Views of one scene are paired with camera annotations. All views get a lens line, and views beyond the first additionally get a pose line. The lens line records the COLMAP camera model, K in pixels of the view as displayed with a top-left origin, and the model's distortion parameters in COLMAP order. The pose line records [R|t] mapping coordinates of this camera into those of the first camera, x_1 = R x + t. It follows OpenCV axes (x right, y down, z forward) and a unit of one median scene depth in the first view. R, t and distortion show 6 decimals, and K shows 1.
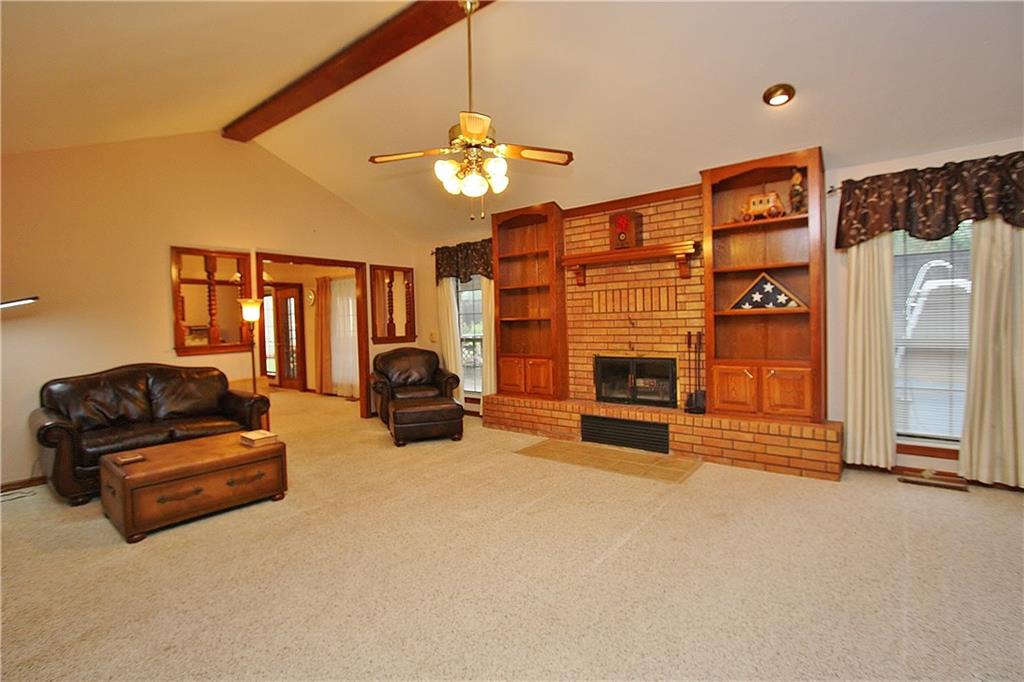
lens RADIAL K [[477.1, 0, 512.2], [0, 477.1, 337.0], [0, 0, 1]] dist [-0.018160, 0.000221]
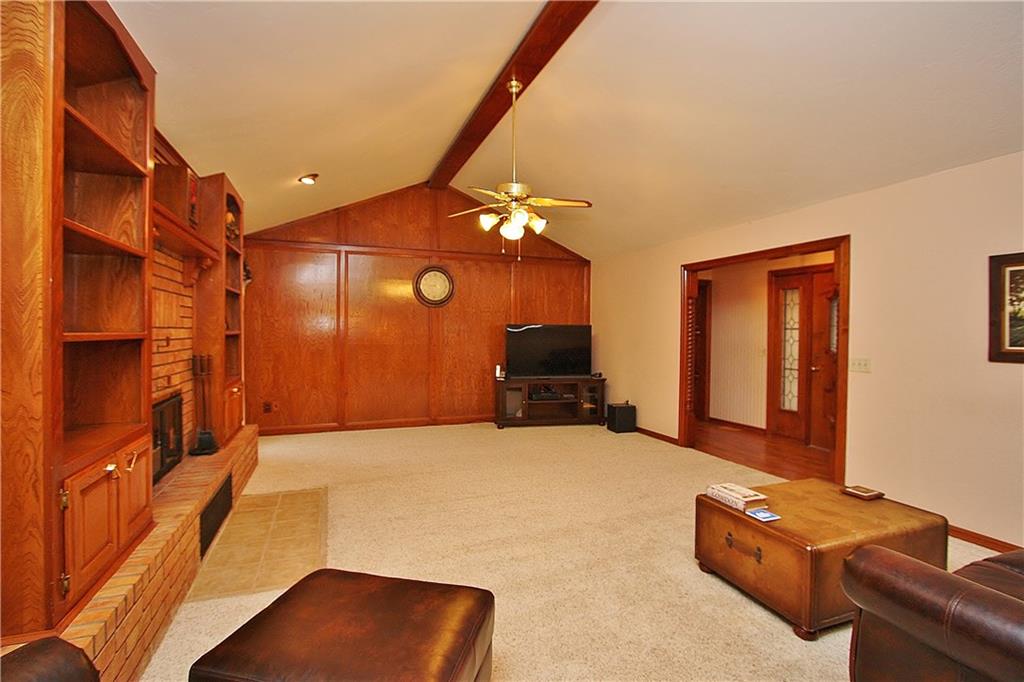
lens RADIAL K [[477.1, 0, 512.2], [0, 477.1, 337.0], [0, 0, 1]] dist [-0.018160, 0.000221]
pose [[-0.857925, 0.009636, 0.513685, -0.475654], [0.027719, 0.999236, 0.027550, -0.047225], [-0.513027, 0.037875, -0.857537, 1.377125]]
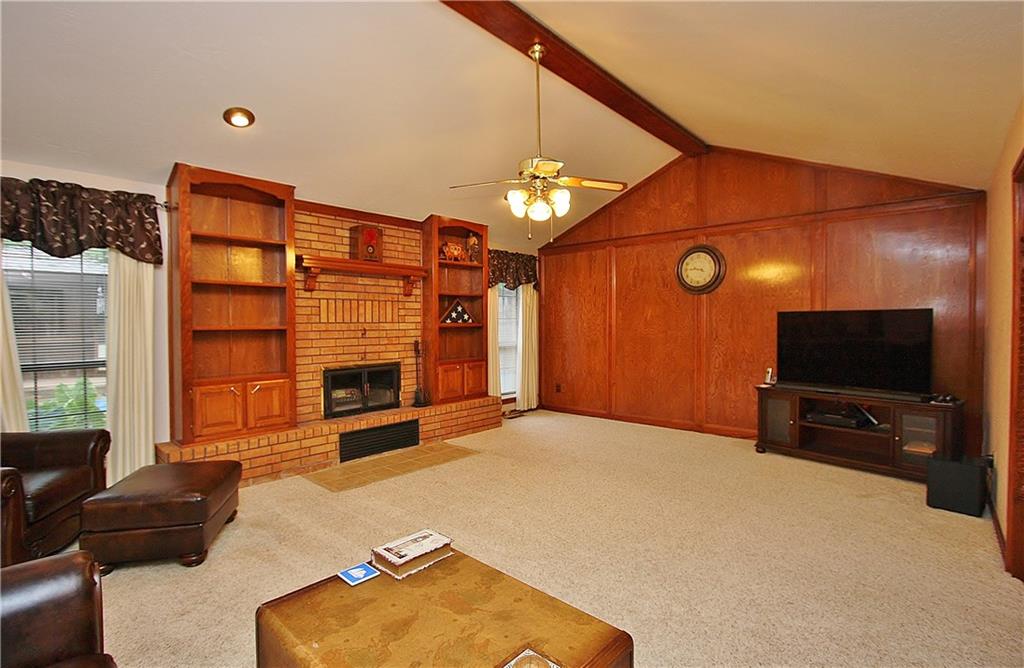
lens RADIAL K [[480.4, 0, 512.0], [0, 480.4, 334.0], [0, 0, 1]] dist [-0.031596, 0.000074]
pose [[0.069827, 0.001143, 0.997558, -0.805650], [0.036234, 0.999337, -0.003681, -0.013976], [-0.996901, 0.036402, 0.069739, 0.651677]]
